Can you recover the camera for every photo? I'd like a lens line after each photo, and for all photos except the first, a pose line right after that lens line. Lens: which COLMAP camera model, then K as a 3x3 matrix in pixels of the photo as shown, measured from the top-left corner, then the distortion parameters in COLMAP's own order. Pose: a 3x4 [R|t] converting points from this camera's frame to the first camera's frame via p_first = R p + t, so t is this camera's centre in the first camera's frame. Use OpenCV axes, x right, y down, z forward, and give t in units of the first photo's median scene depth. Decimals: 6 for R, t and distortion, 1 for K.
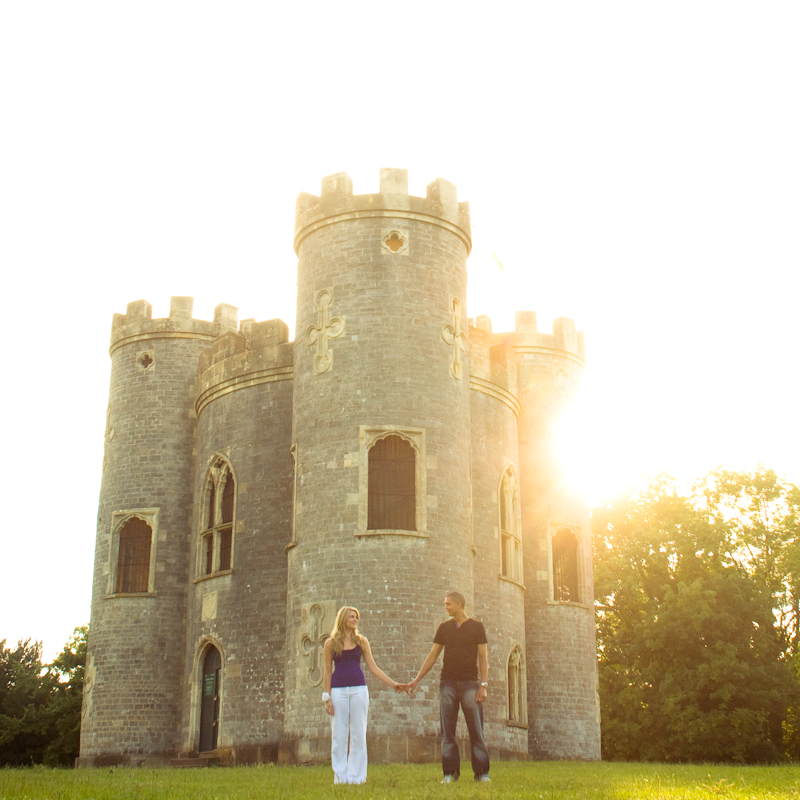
lens RADIAL K [[1106.2, 0, 401.7], [0, 1106.2, 319.0], [0, 0, 1]] dist [-0.025897, -0.109402]
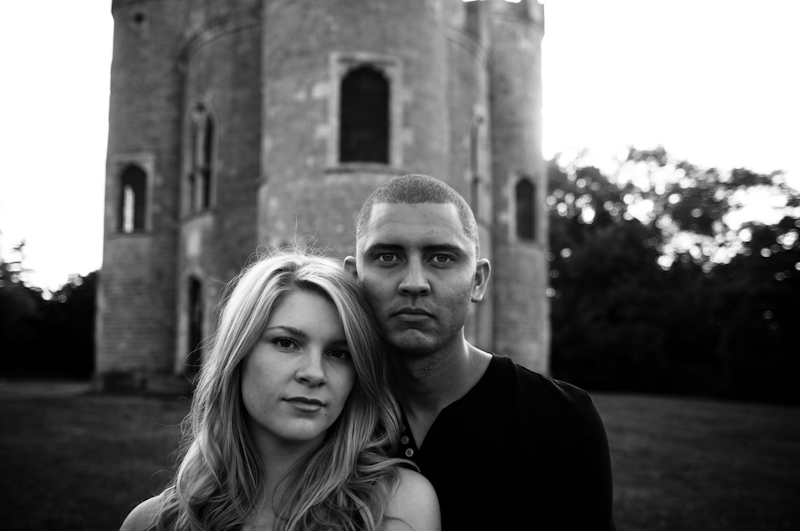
lens RADIAL K [[830.7, 0, 400.0], [0, 830.7, 265.5], [0, 0, 1]] dist [-0.000746, -0.001390]
pose [[0.999746, 0.006994, 0.021407, 0.005401], [-0.012643, 0.960932, 0.276496, 0.058858], [-0.018636, -0.276696, 0.960777, 0.224998]]
